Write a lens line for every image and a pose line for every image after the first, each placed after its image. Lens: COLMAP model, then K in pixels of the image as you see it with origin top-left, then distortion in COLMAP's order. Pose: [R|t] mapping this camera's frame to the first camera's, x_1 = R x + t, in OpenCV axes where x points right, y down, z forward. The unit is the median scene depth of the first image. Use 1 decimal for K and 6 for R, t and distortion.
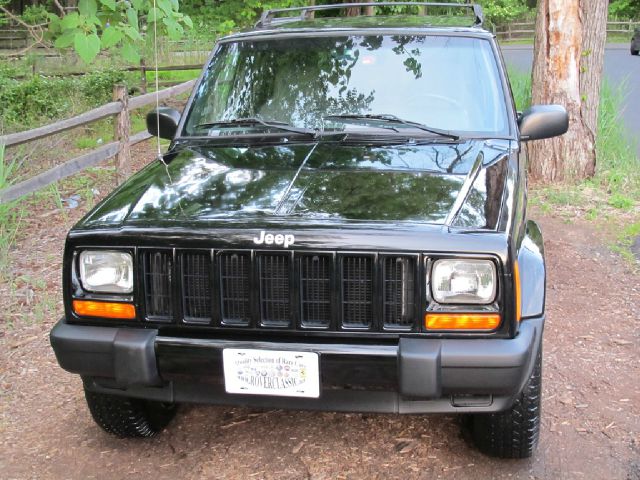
lens RADIAL K [[912.2, 0, 303.6], [0, 912.2, 269.2], [0, 0, 1]] dist [-0.061665, 0.000000]
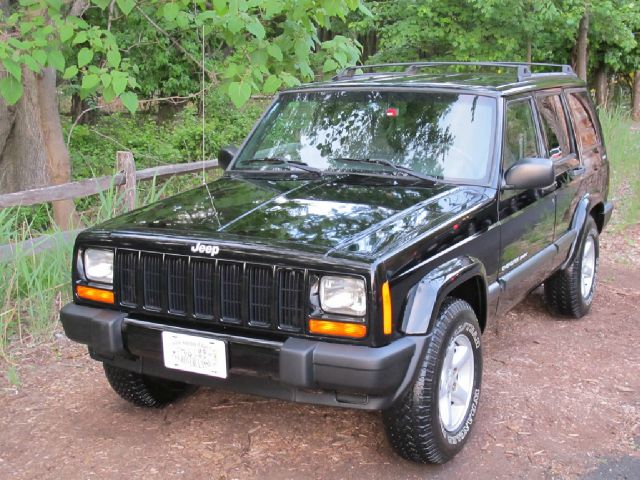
lens RADIAL K [[912.2, 0, 321.7], [0, 912.2, 245.9], [0, 0, 1]] dist [-0.061665, 0.000000]
pose [[0.956630, 0.078708, -0.280473, 0.465722], [-0.099321, 0.993243, -0.060033, 0.022483], [0.273853, 0.085286, 0.957983, -0.167757]]
